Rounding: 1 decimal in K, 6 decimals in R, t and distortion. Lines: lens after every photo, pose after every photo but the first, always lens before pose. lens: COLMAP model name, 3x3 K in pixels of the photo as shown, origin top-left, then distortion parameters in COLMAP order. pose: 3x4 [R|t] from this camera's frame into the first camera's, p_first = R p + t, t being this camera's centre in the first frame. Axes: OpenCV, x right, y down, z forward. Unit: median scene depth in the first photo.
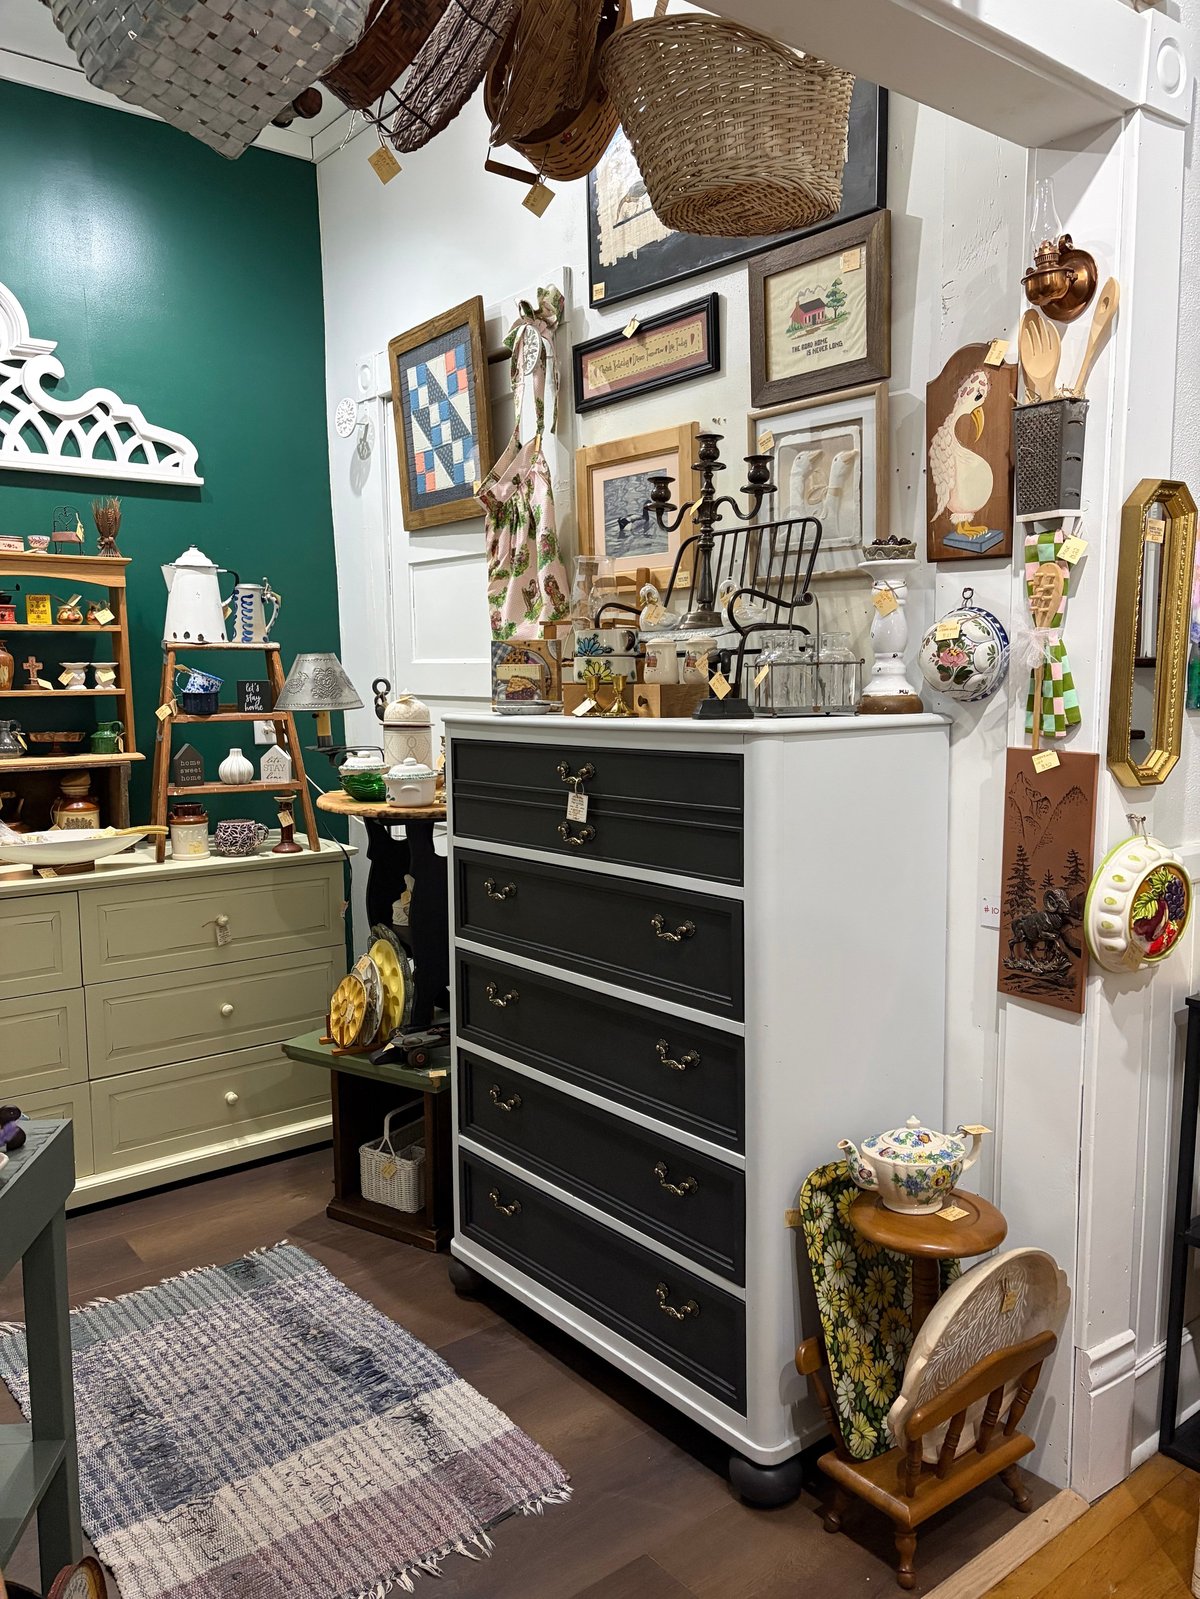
lens RADIAL K [[1202.2, 0, 598.9], [0, 1202.2, 811.1], [0, 0, 1]] dist [0.038186, -0.020286]
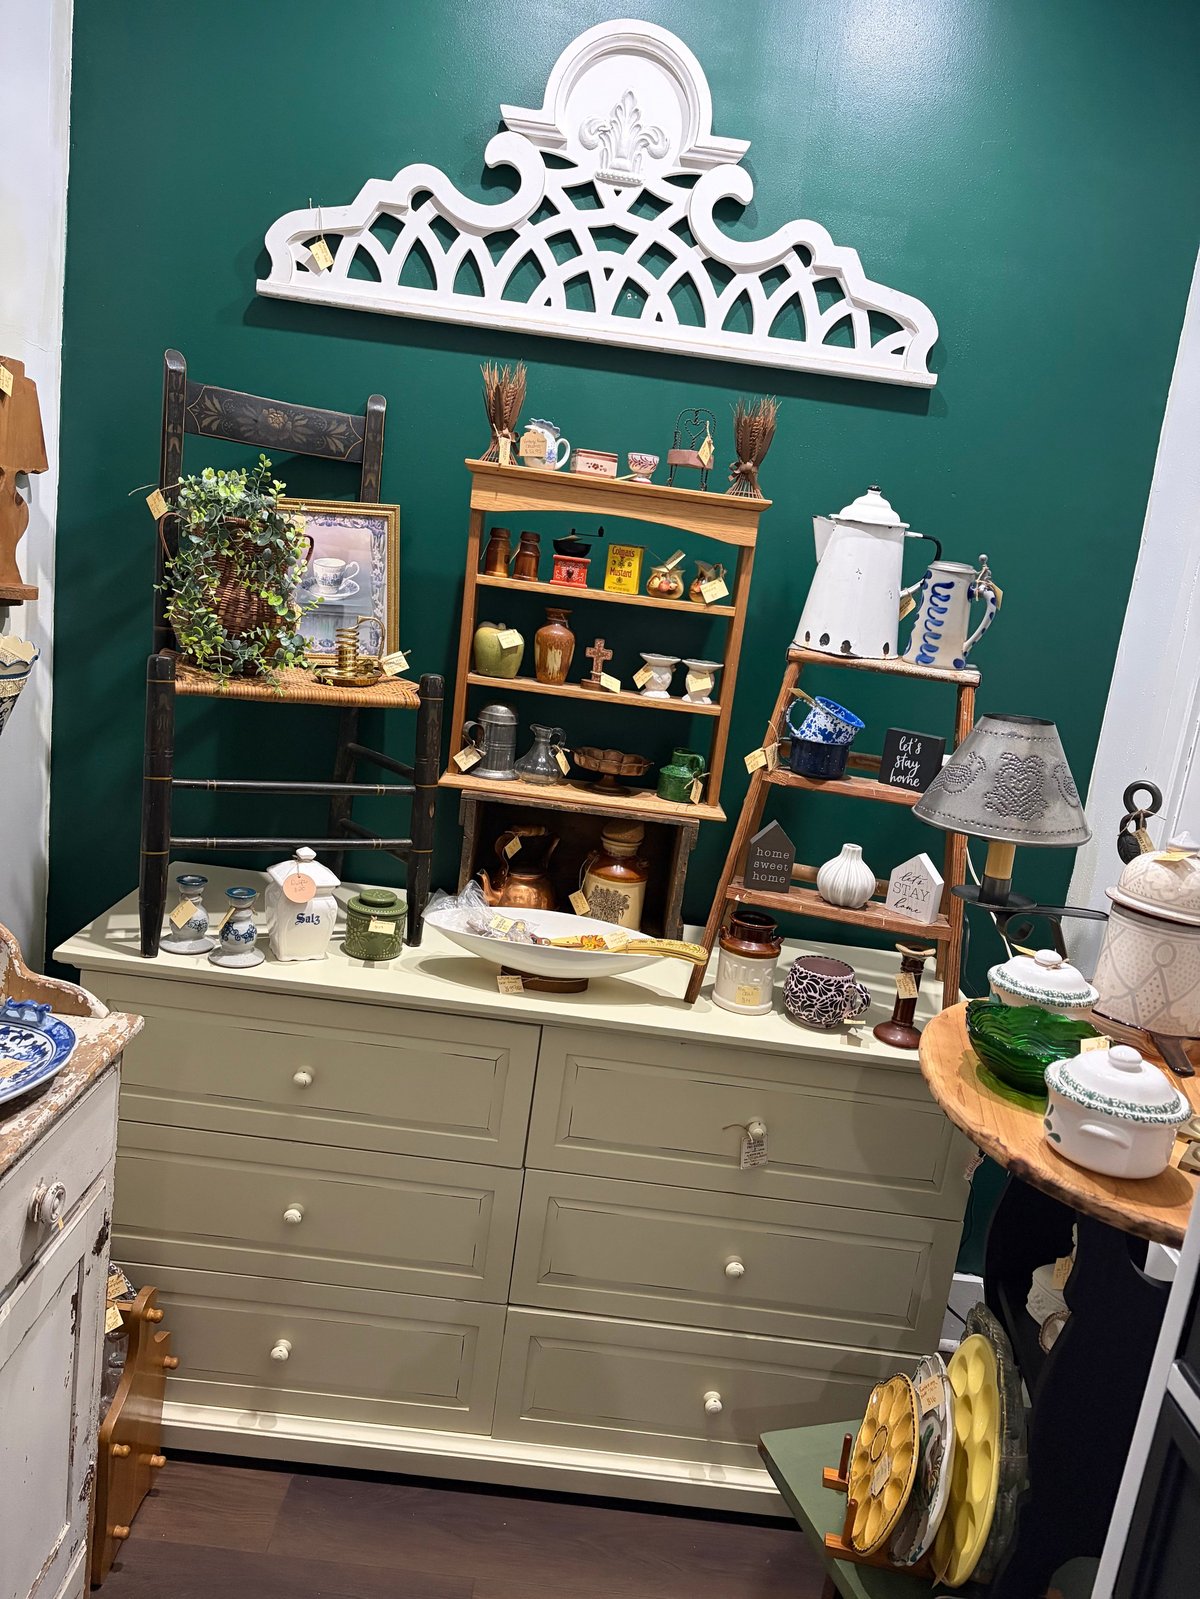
lens RADIAL K [[1202.2, 0, 597.0], [0, 1202.2, 816.5], [0, 0, 1]] dist [0.038186, -0.020286]
pose [[0.780873, 0.238474, -0.577380, -0.067543], [-0.207297, 0.970814, 0.120615, -0.110480], [0.589292, 0.025504, 0.807517, 0.464784]]
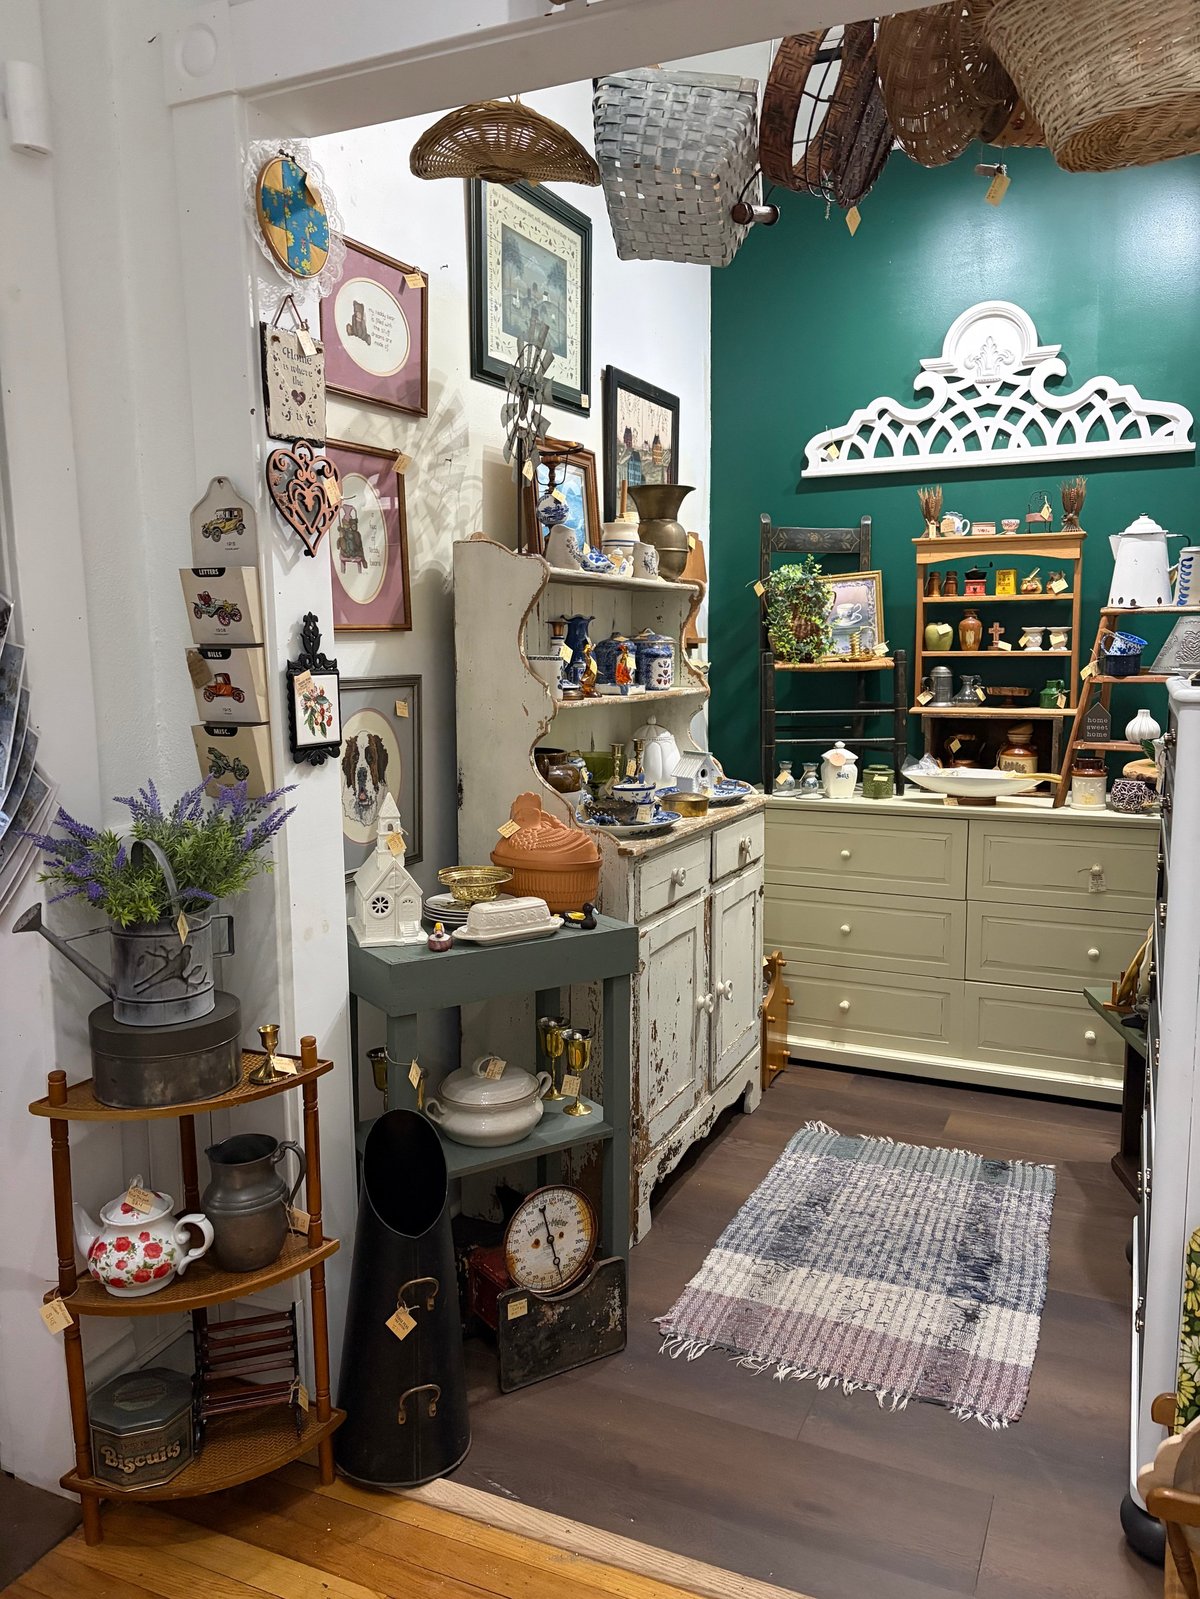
lens RADIAL K [[1202.2, 0, 605.6], [0, 1202.2, 798.7], [0, 0, 1]] dist [0.038186, -0.020286]
pose [[0.466575, 0.119120, -0.876424, 0.403840], [-0.101437, 0.991558, 0.080768, -0.013072], [0.878646, 0.051217, 0.474719, 0.108860]]
